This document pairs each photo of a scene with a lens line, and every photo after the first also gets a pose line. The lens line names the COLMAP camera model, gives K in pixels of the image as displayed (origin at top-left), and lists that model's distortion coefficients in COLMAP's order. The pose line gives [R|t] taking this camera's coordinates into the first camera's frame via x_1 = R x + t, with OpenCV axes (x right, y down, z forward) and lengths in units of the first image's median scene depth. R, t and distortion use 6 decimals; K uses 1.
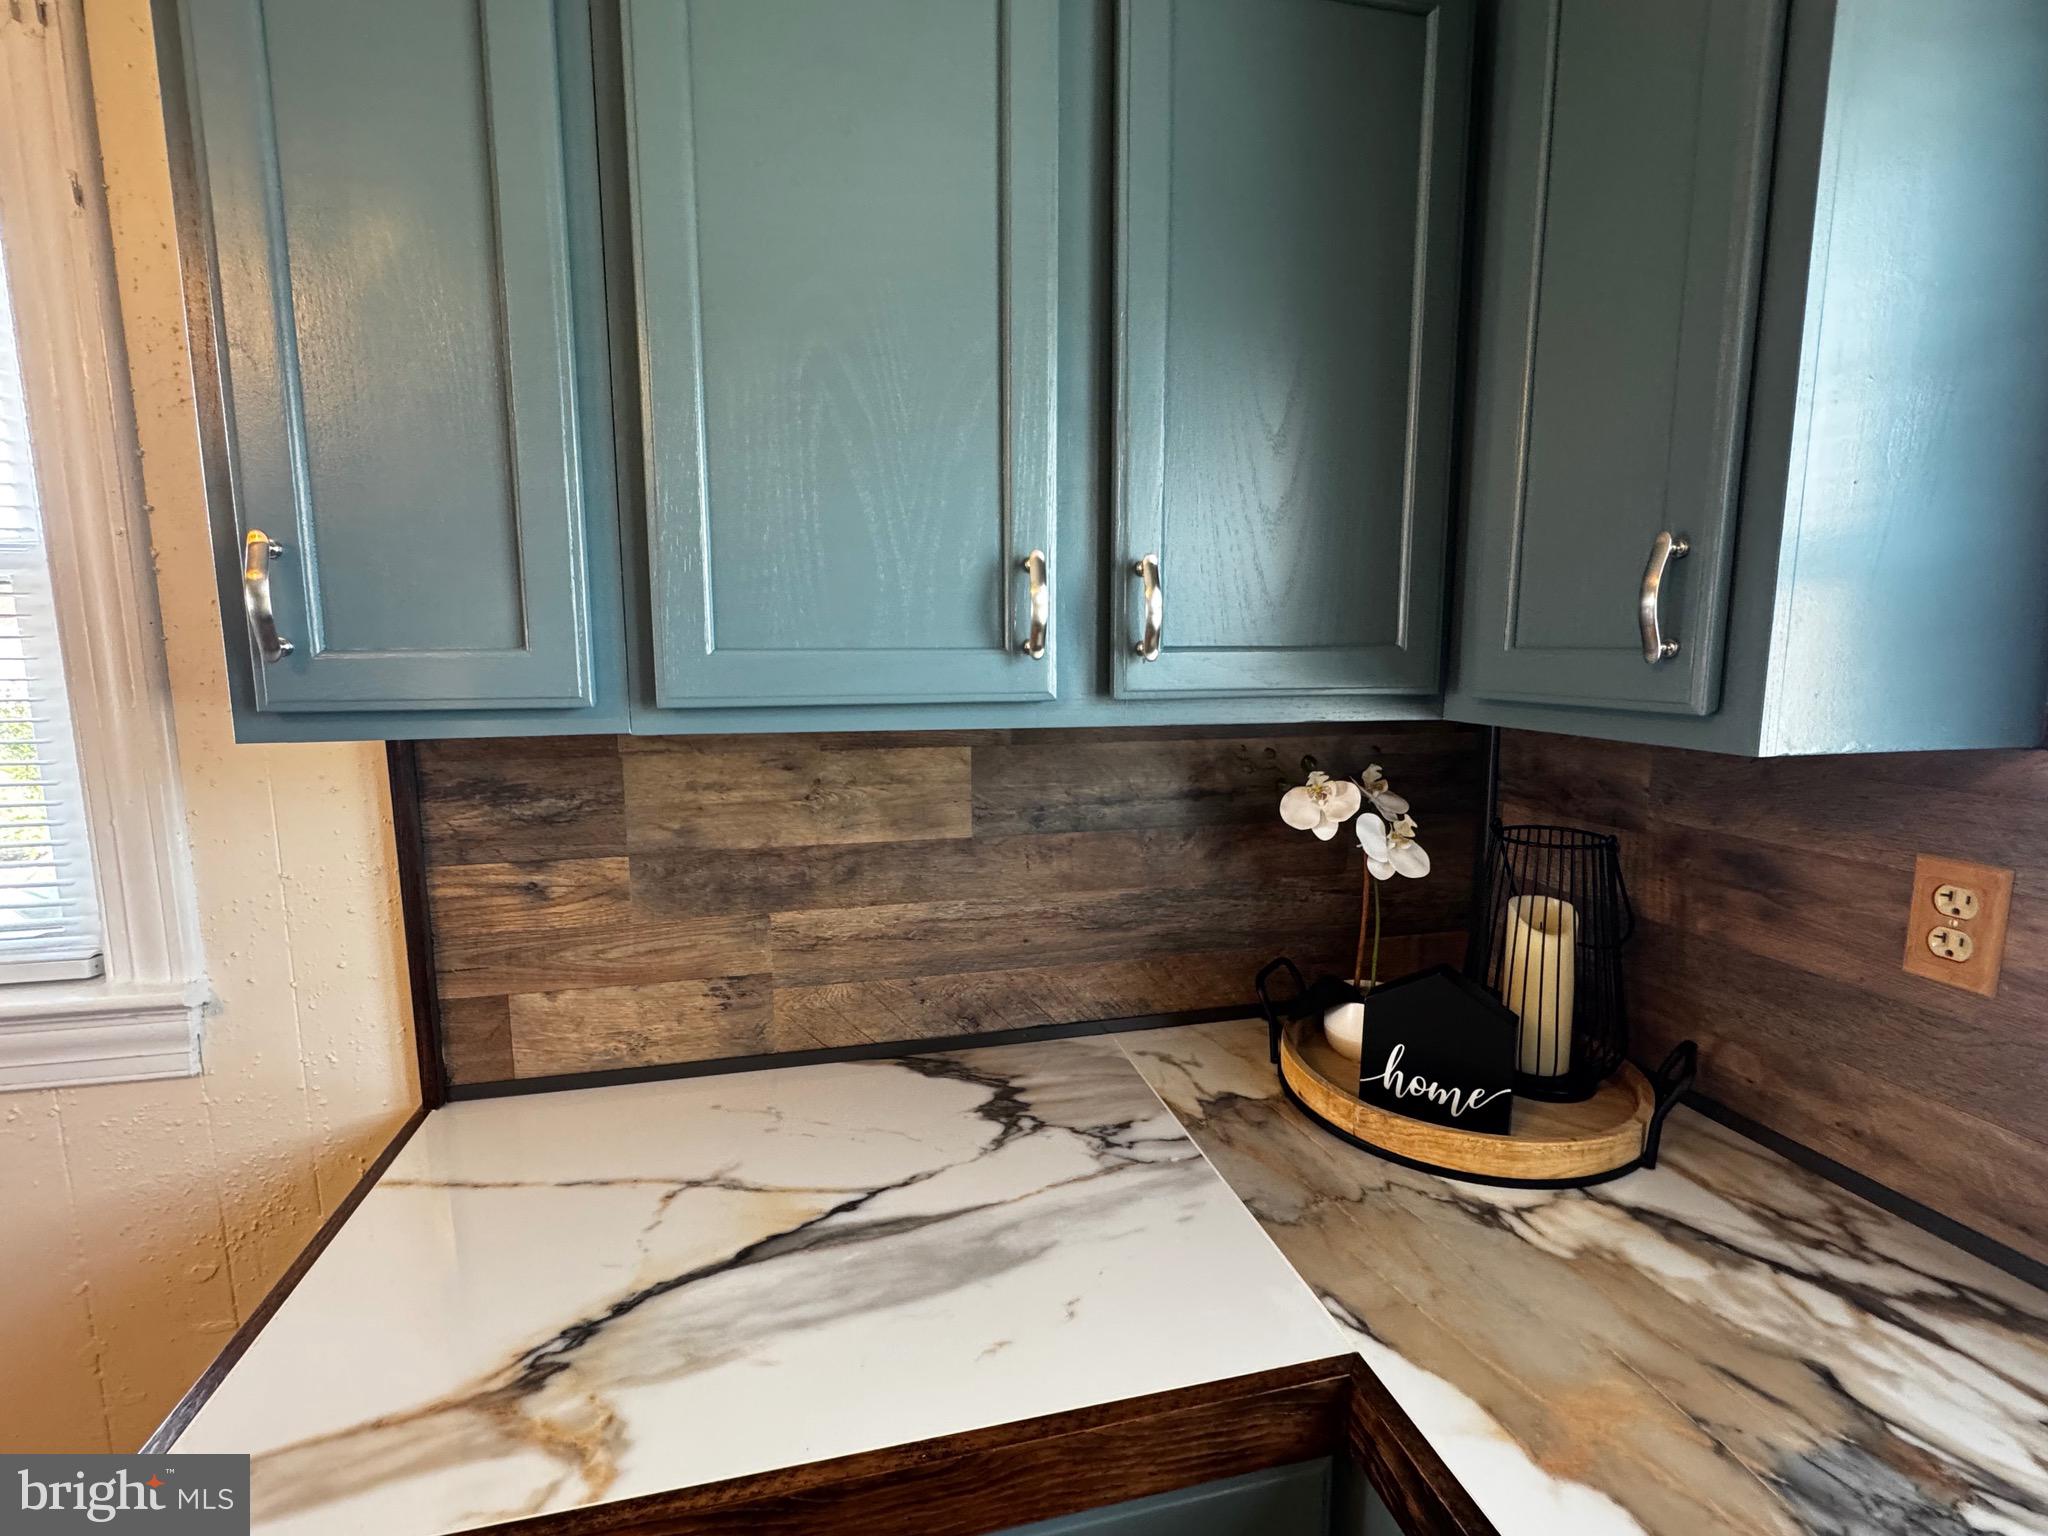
lens RADIAL K [[922.6, 0, 1016.2], [0, 922.6, 763.6], [0, 0, 1]] dist [-0.002258, 0.000802]
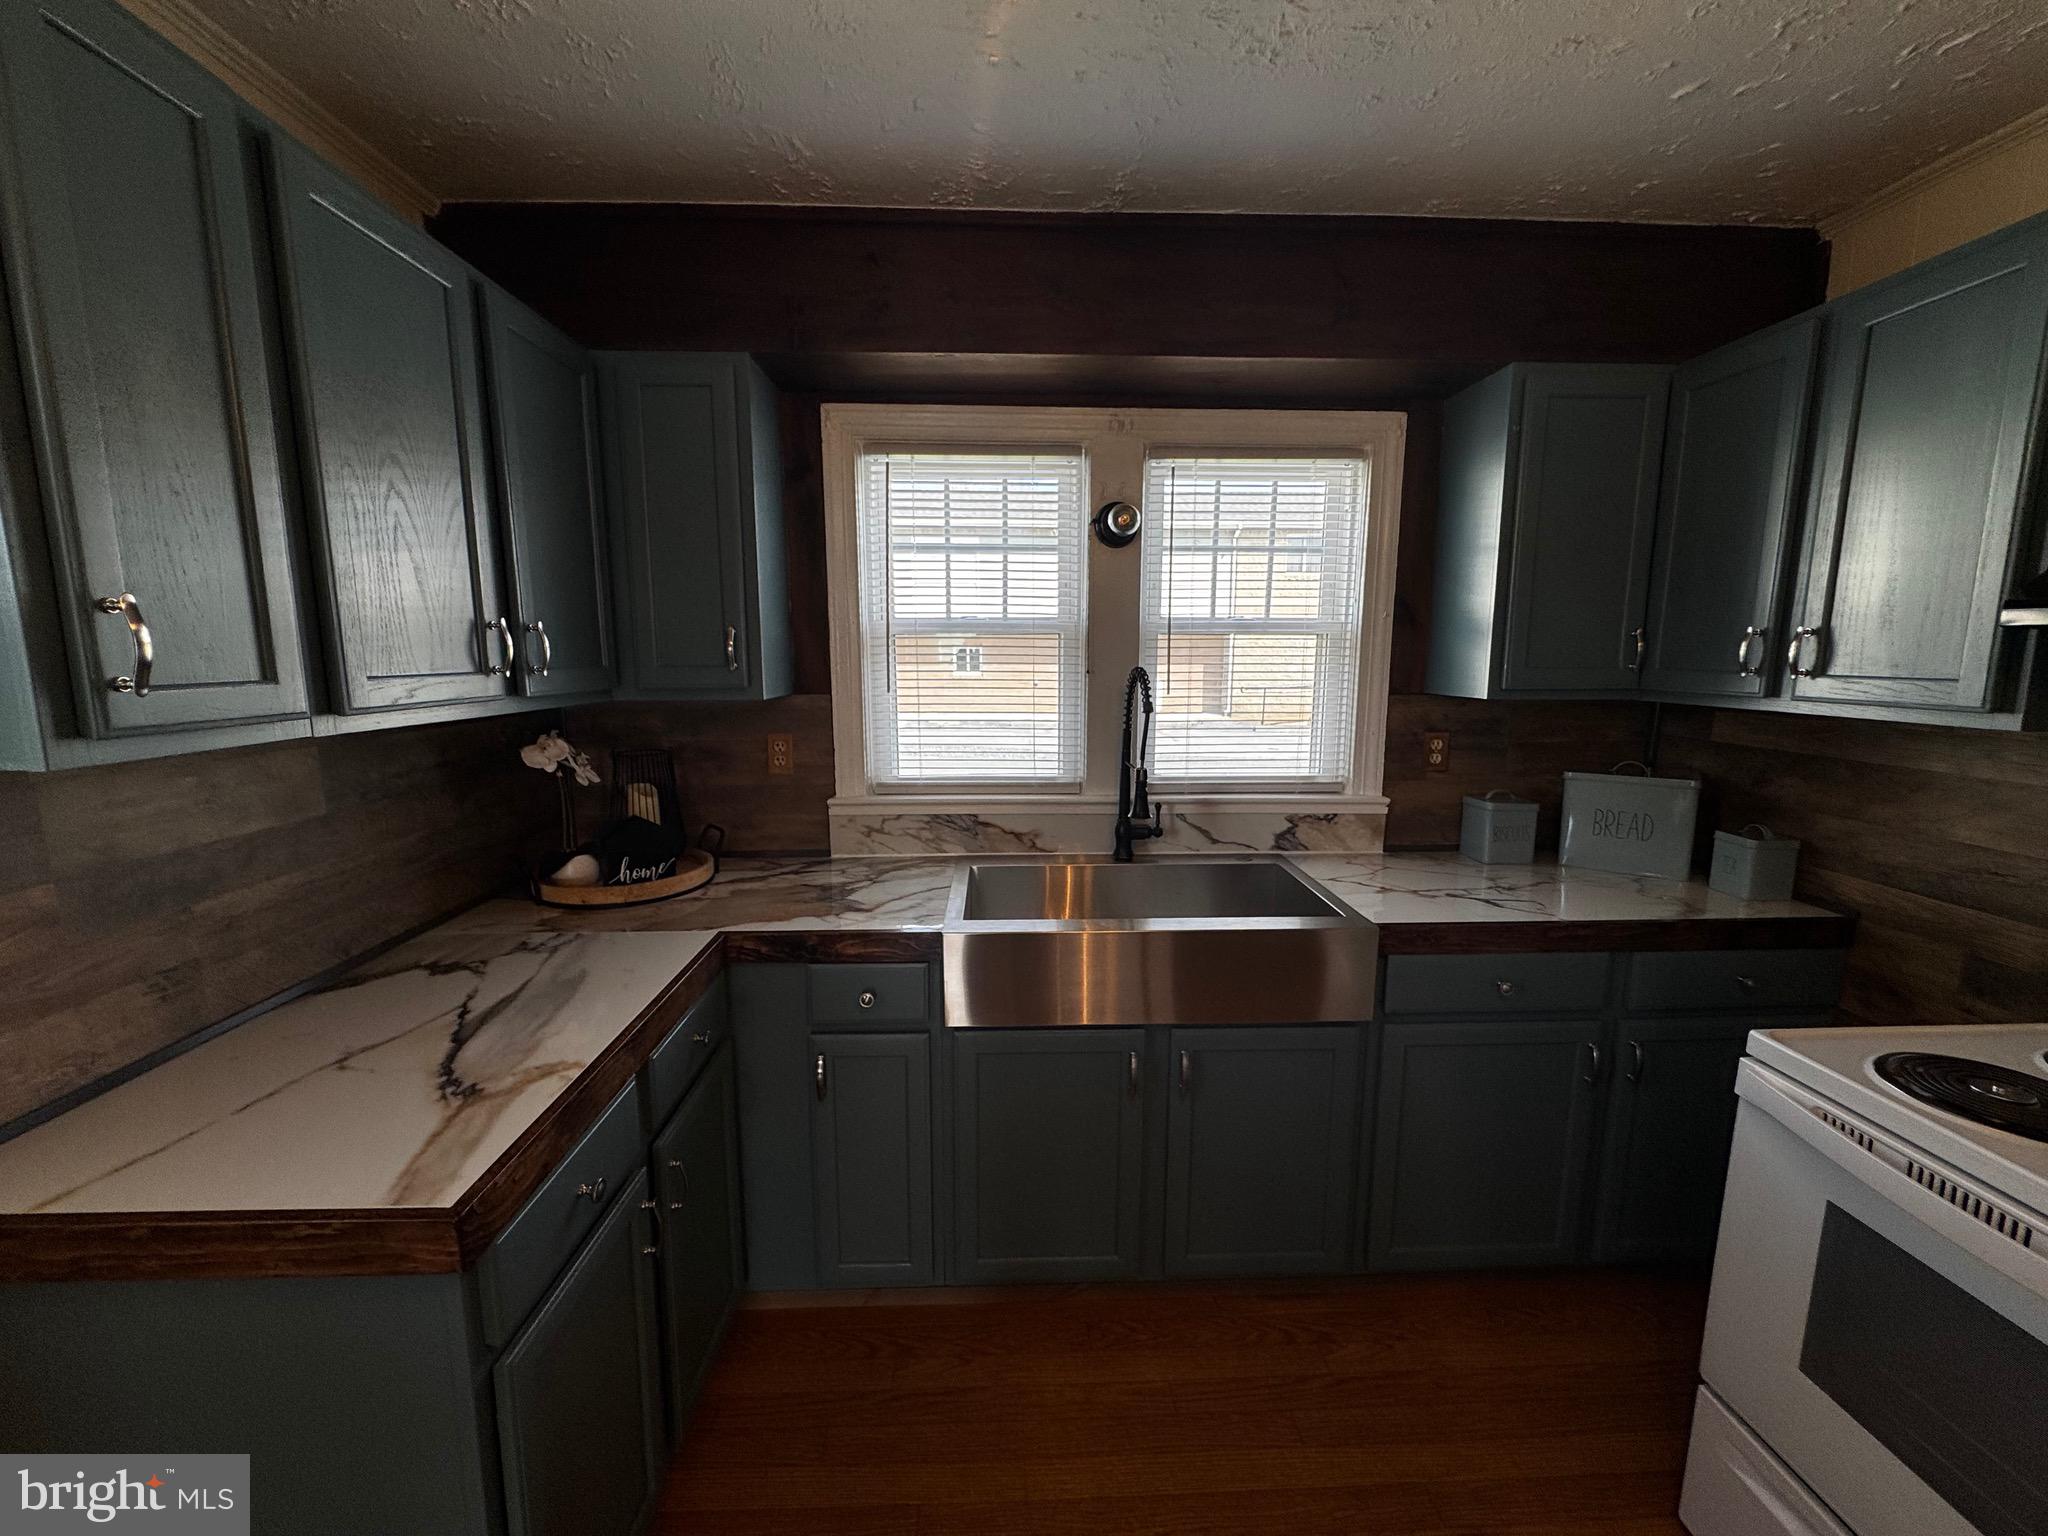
lens RADIAL K [[819.1, 0, 1027.9], [0, 819.1, 766.1], [0, 0, 1]] dist [-0.000300, 0.000110]
pose [[0.190405, -0.136131, 0.972221, -1.085919], [0.127674, 0.985362, 0.112966, 0.008222], [-0.973368, 0.102618, 0.204998, -0.259366]]
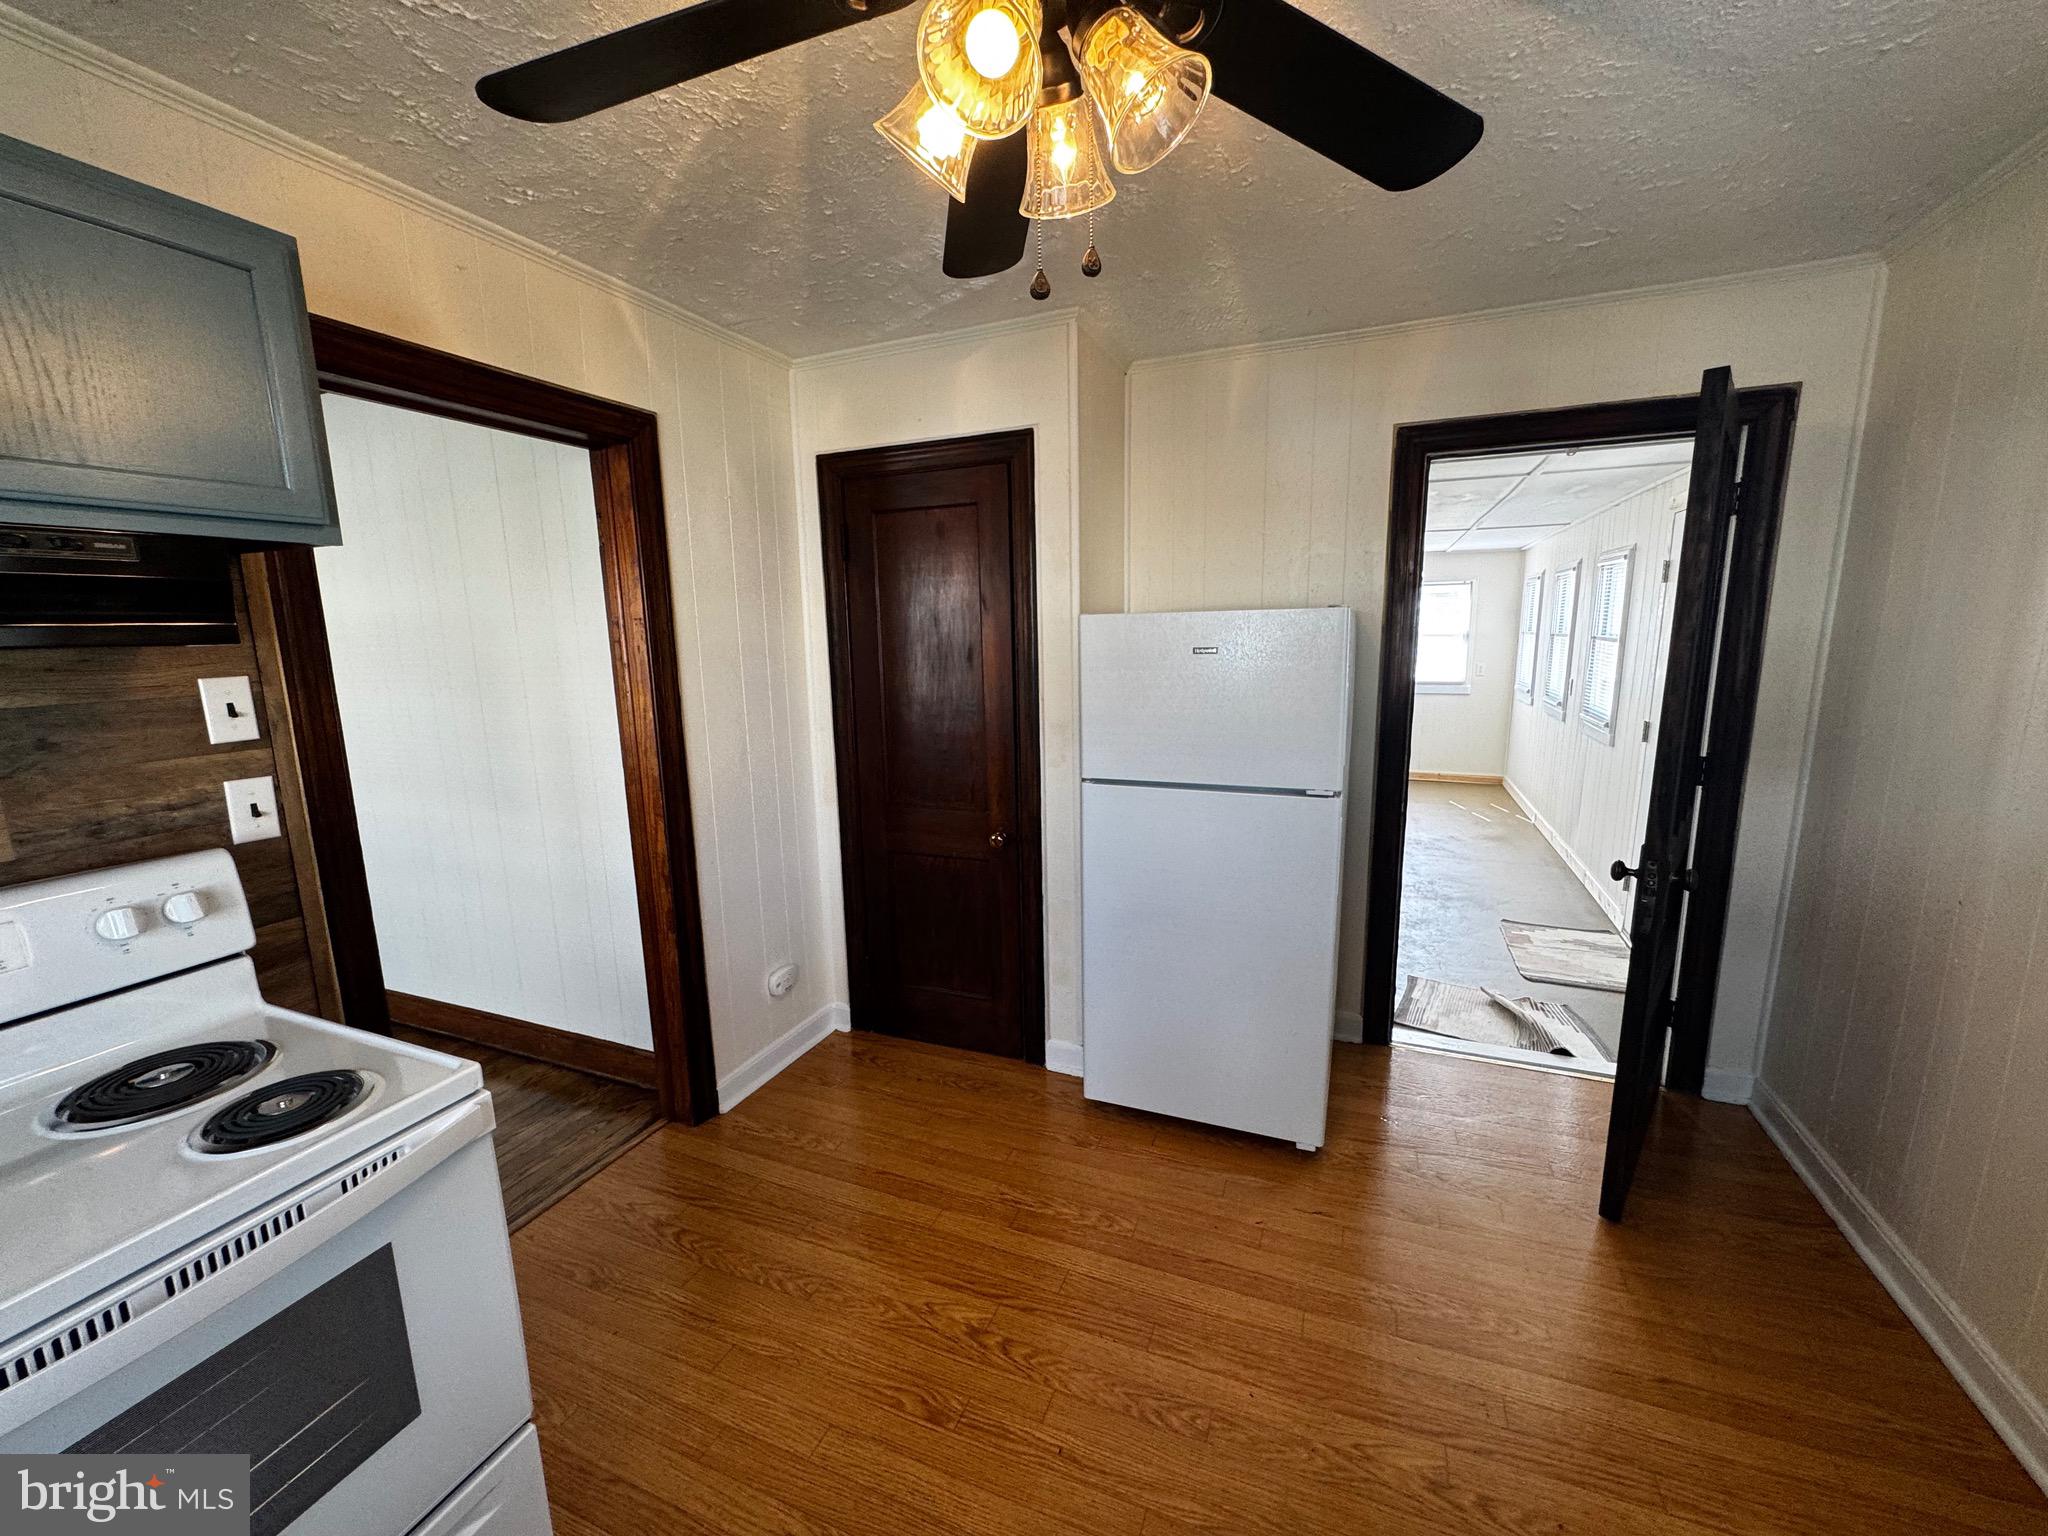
lens RADIAL K [[819.1, 0, 1026.5], [0, 819.1, 770.5], [0, 0, 1]] dist [-0.000300, 0.000110]
pose [[0.577274, -0.150904, 0.802485, -0.132338], [0.124685, 0.987540, 0.096010, 0.032831], [-0.806975, 0.044633, 0.588897, -0.653837]]
